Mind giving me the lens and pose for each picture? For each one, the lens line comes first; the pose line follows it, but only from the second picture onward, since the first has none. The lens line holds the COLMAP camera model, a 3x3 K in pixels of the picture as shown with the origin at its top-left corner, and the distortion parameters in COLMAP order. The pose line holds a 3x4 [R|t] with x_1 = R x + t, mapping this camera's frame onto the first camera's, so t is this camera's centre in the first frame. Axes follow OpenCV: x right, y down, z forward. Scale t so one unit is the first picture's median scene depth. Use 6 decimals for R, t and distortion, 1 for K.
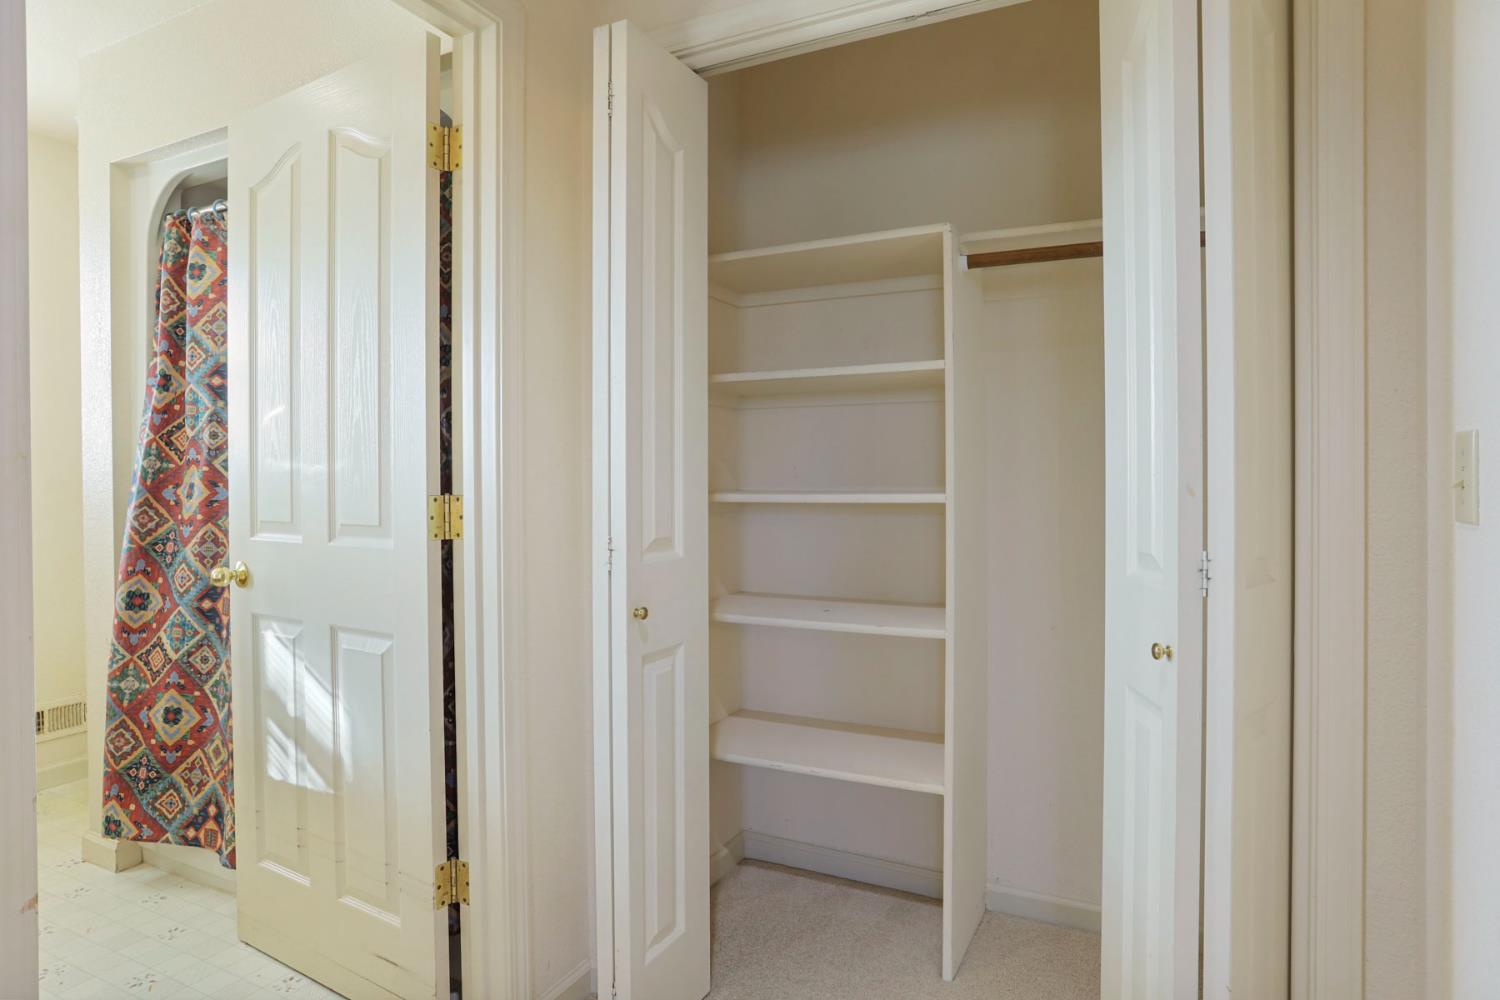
lens RADIAL K [[846.7, 0, 746.6], [0, 846.7, 483.9], [0, 0, 1]] dist [-0.056046, 0.030720]
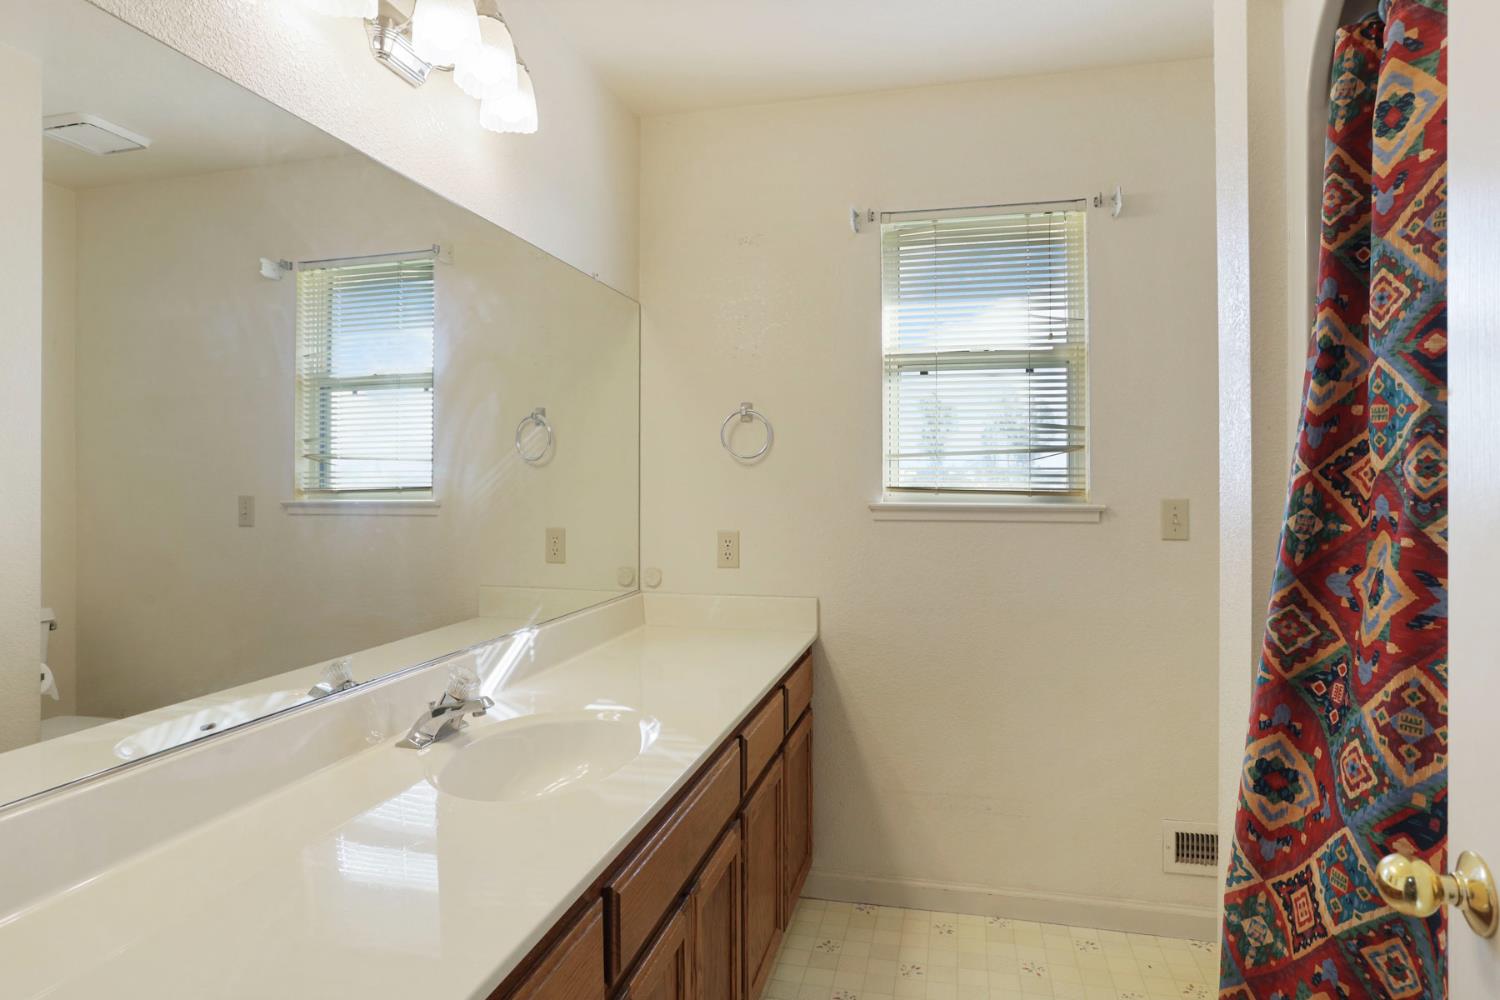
lens RADIAL K [[846.7, 0, 746.6], [0, 846.7, 483.9], [0, 0, 1]] dist [-0.056046, 0.030720]
pose [[0.223884, 0.006878, -0.974592, -0.293833], [-0.005415, 0.999968, 0.005813, -0.050215], [0.974601, 0.003976, 0.223914, 0.547992]]
